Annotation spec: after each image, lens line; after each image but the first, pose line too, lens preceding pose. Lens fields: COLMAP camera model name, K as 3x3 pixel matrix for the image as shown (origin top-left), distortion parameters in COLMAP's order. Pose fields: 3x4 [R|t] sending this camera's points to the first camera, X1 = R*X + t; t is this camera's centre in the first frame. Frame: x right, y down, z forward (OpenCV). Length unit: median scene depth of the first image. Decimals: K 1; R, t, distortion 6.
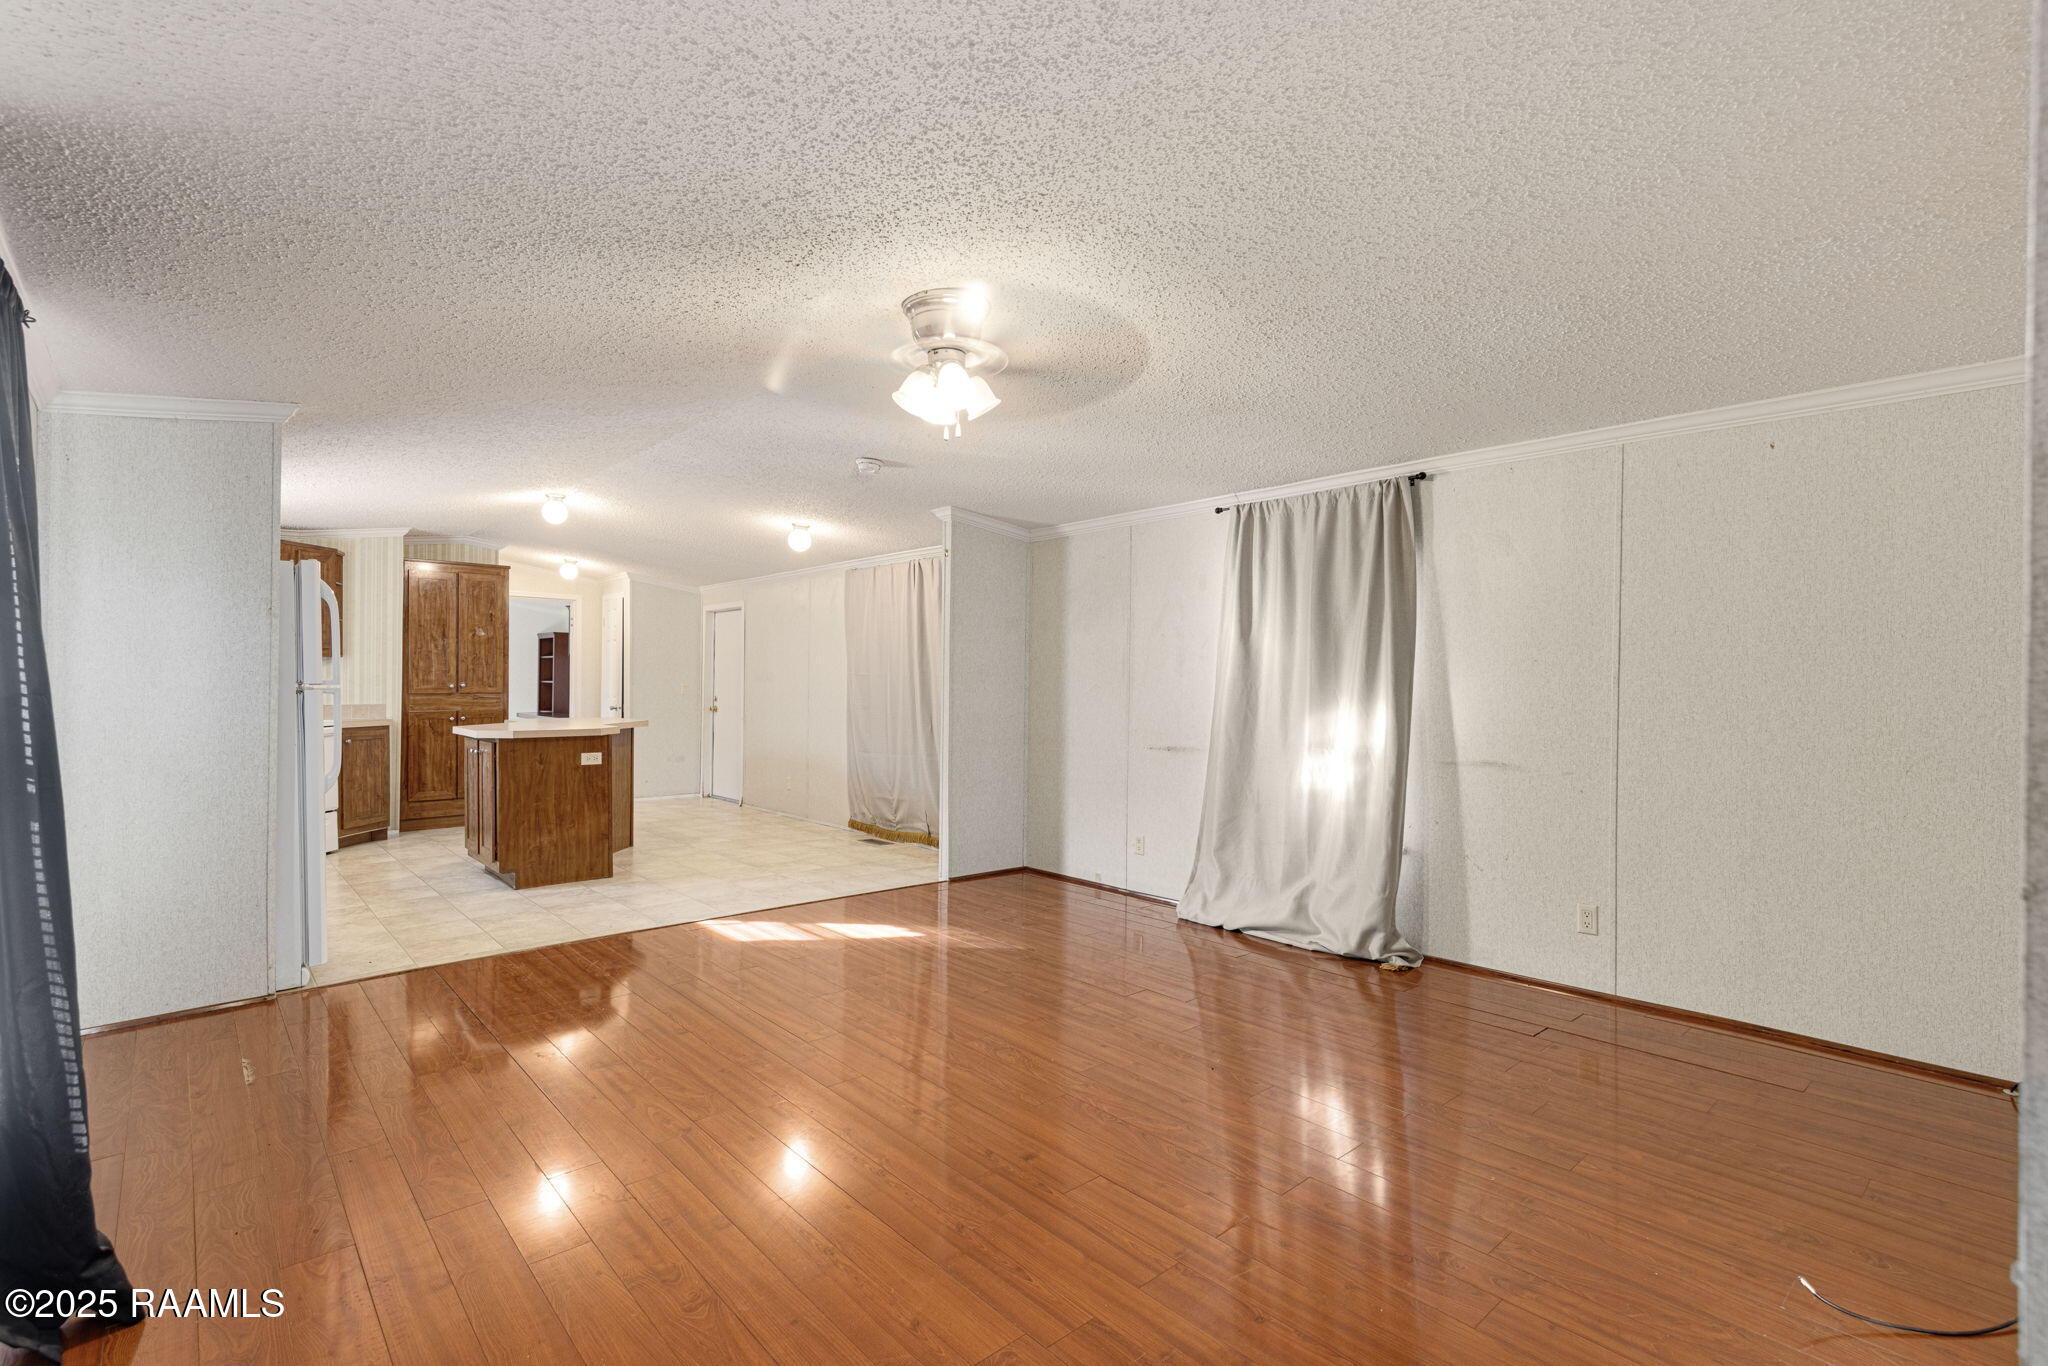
lens RADIAL K [[939.7, 0, 1024.0], [0, 939.7, 683.0], [0, 0, 1]] dist [0.002808, 0.000277]
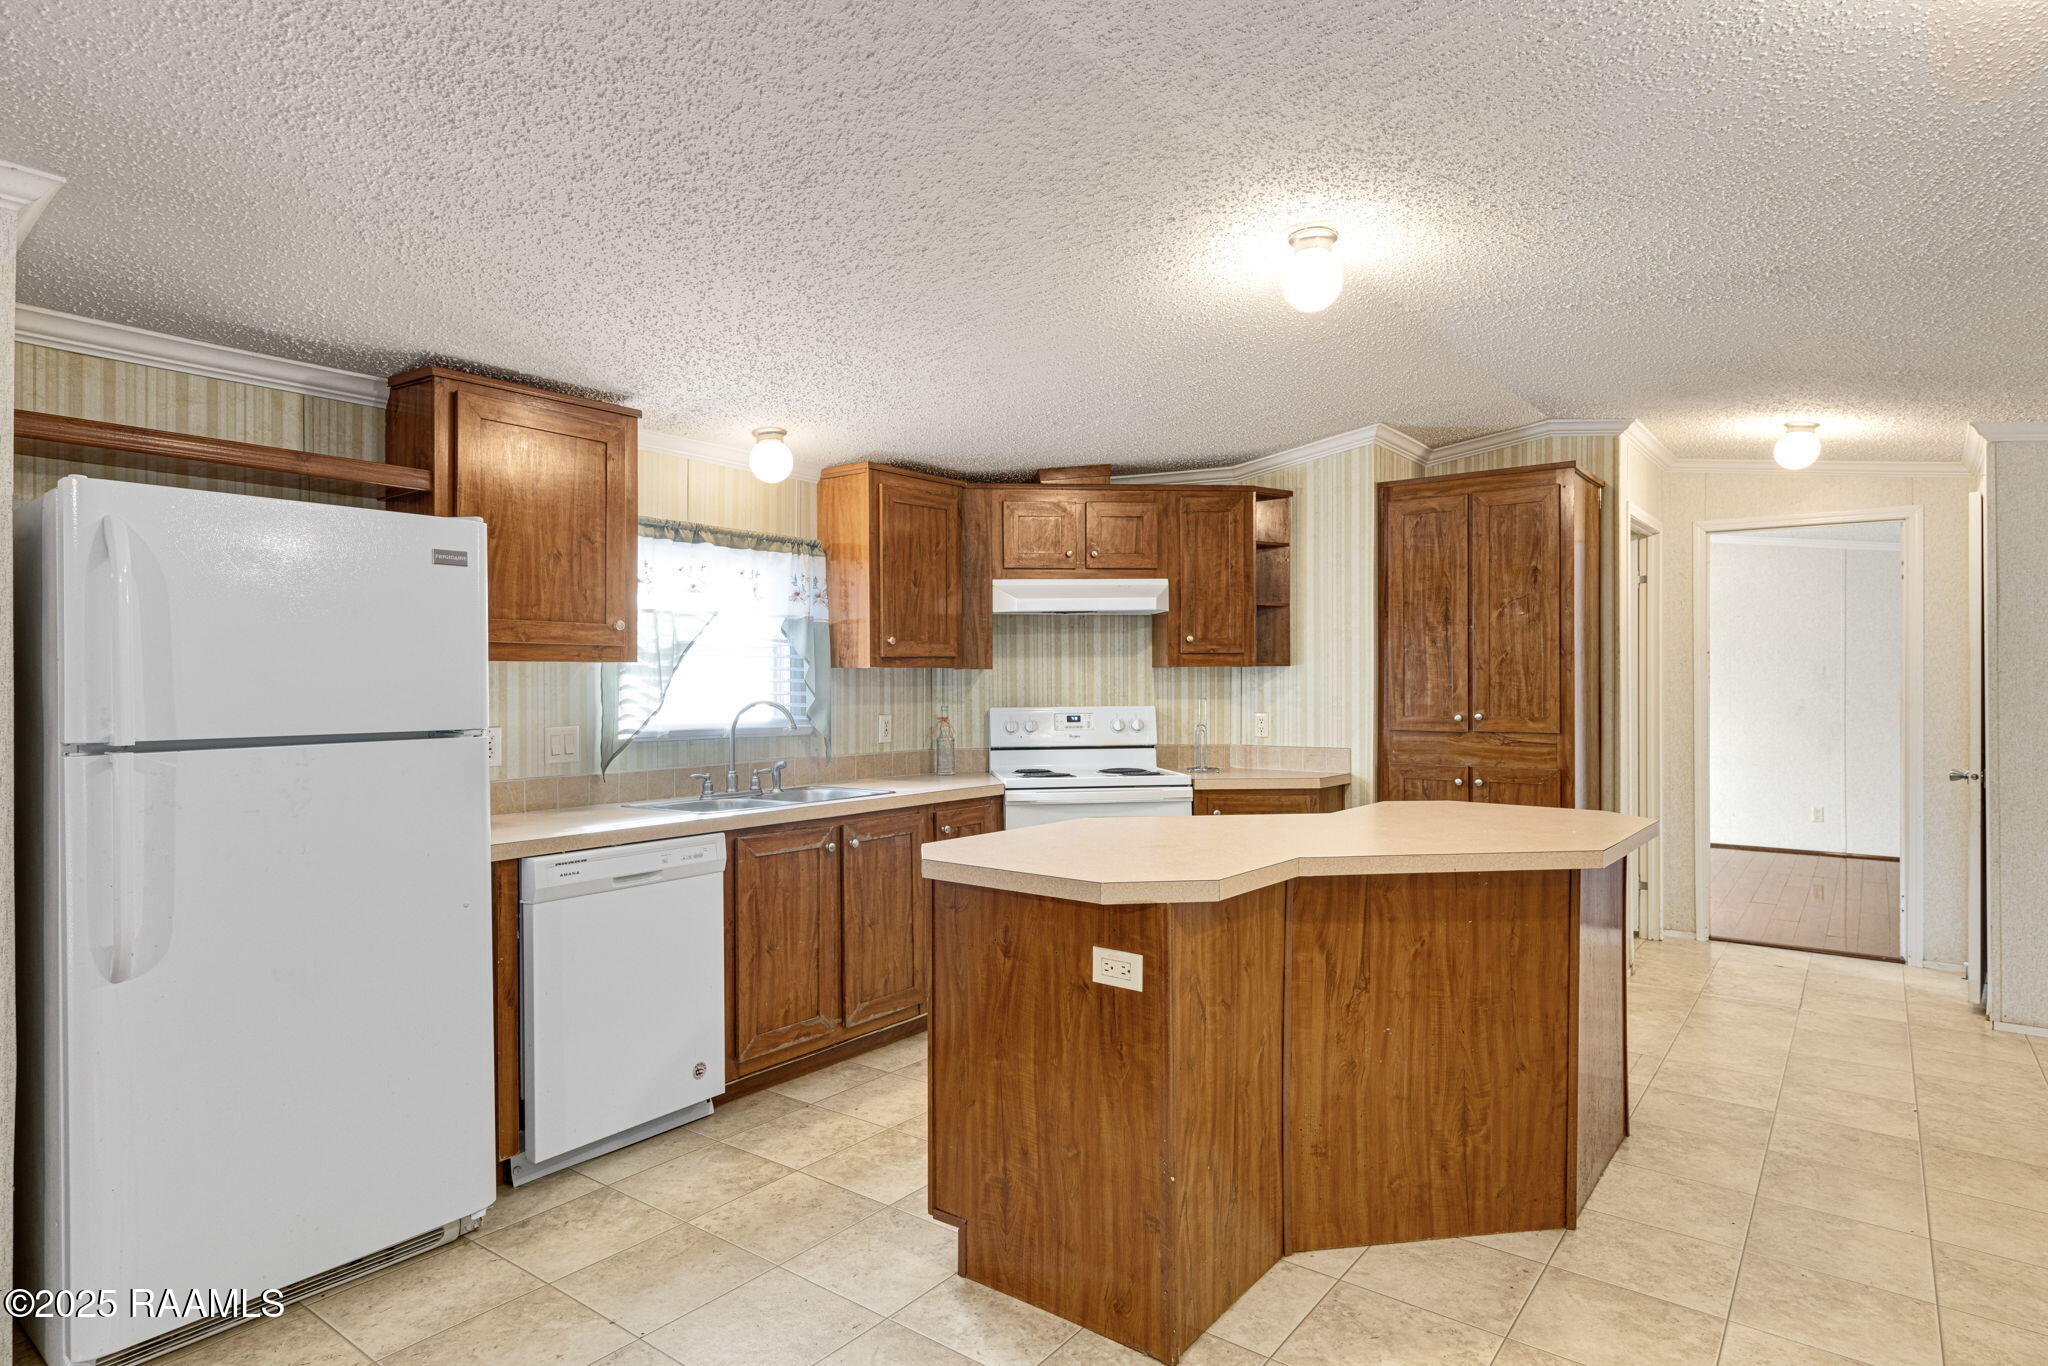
lens RADIAL K [[1099.7, 0, 1024.0], [0, 1099.7, 683.0], [0, 0, 1]] dist [0.005322, 0.000784]
pose [[0.182650, -0.005908, -0.983160, -0.070537], [0.000833, 0.999983, -0.005854, -0.013133], [0.983178, 0.000250, 0.182652, 0.708227]]
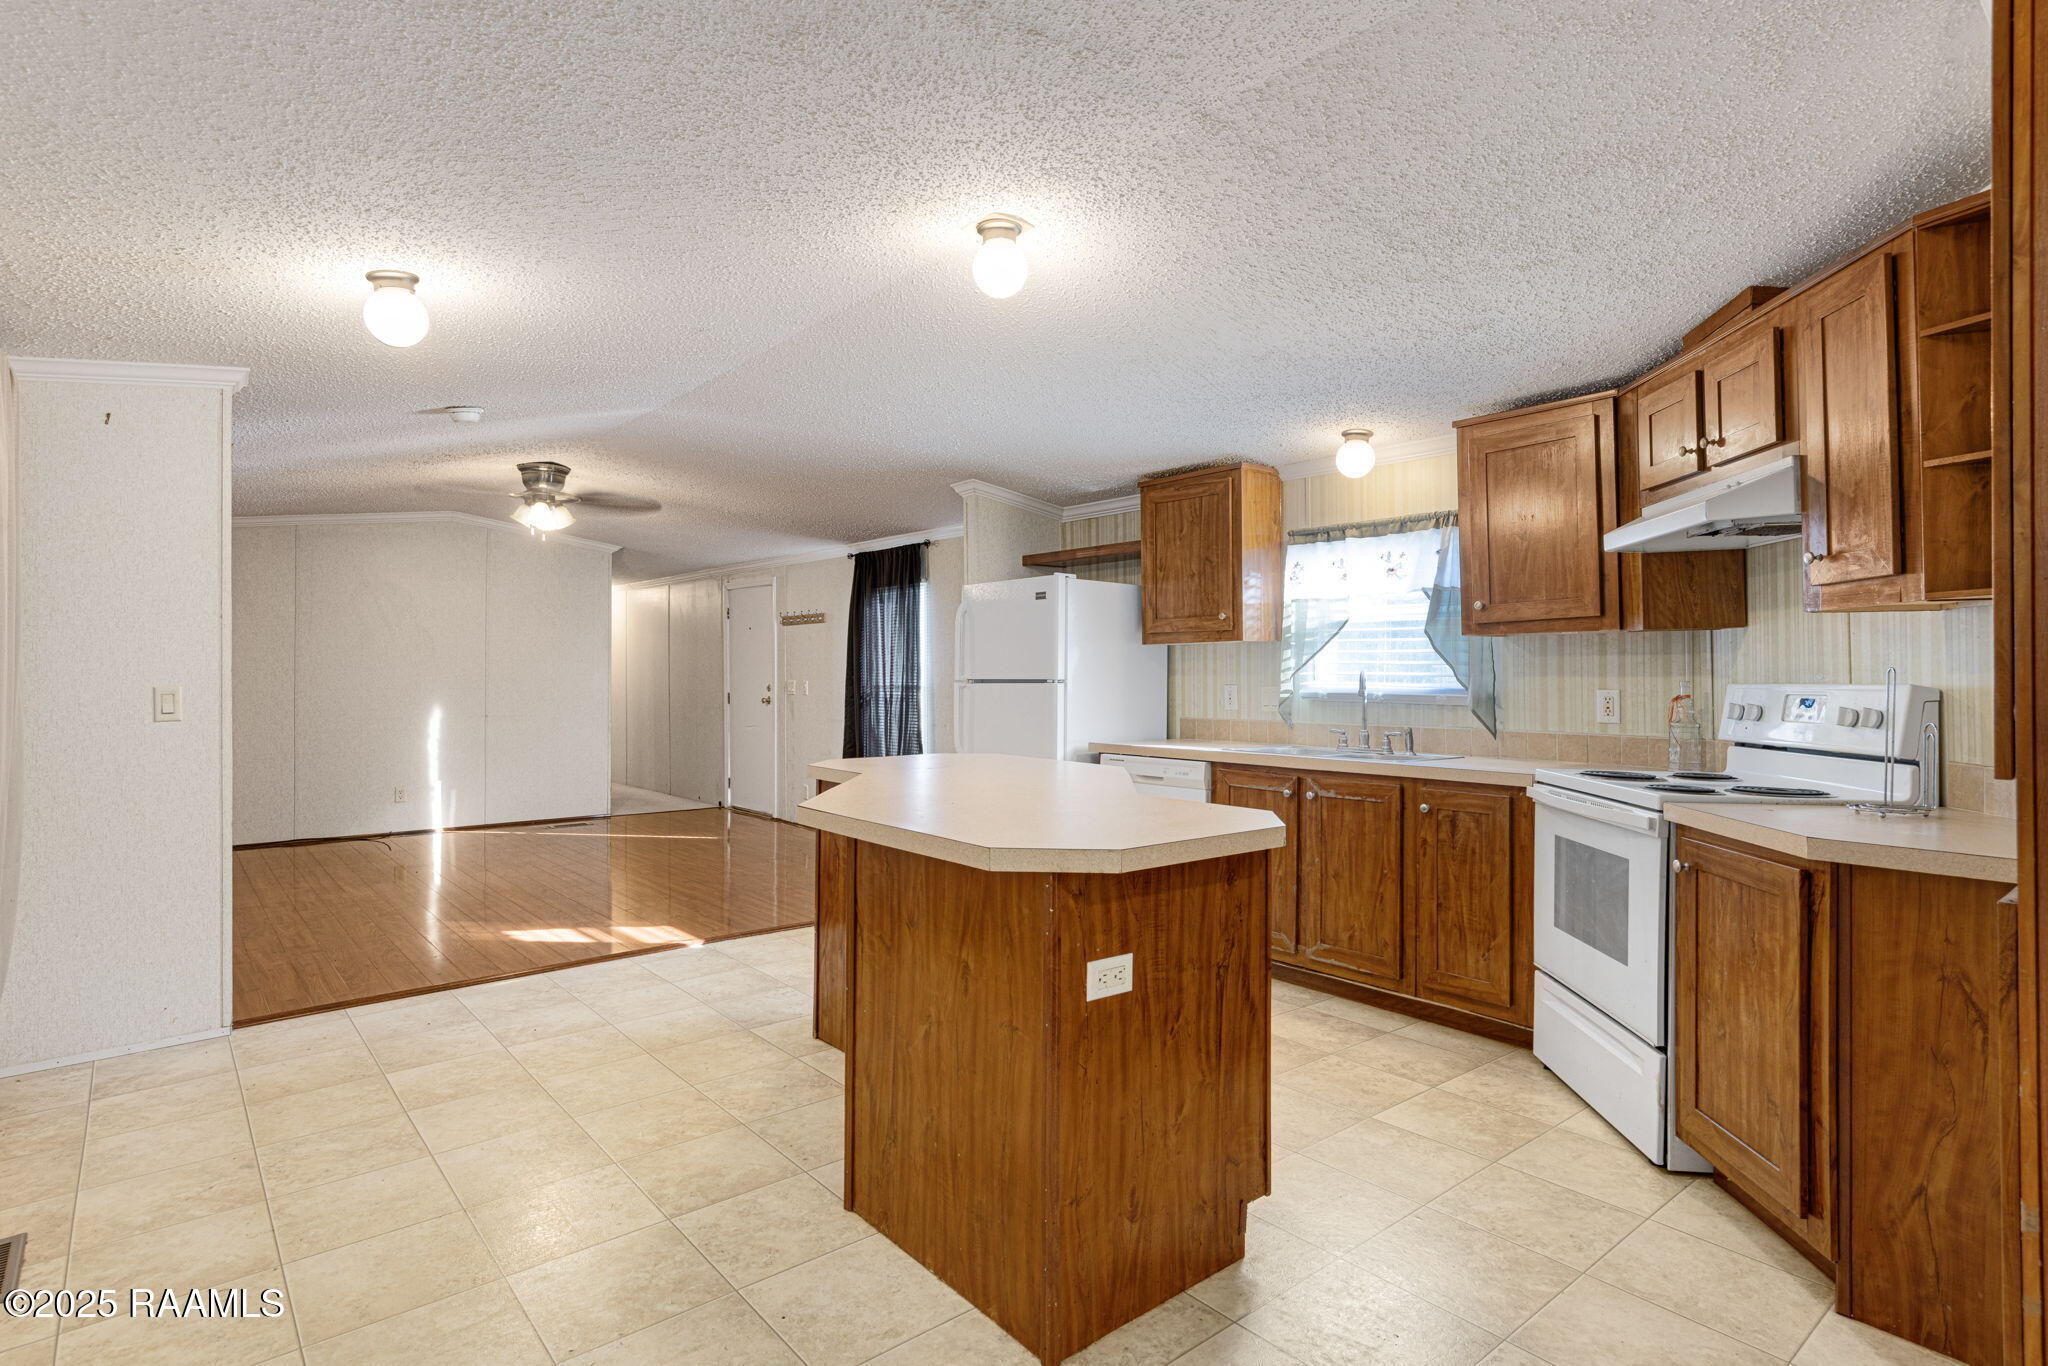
lens RADIAL K [[1049.3, 0, 1022.7], [0, 1049.3, 667.8], [0, 0, 1]] dist [0.003287, -0.000511]
pose [[-0.999336, -0.005741, 0.035985, -0.463977], [-0.005885, 0.999975, -0.003895, -0.005006], [-0.035962, -0.004104, -0.999345, 1.285059]]
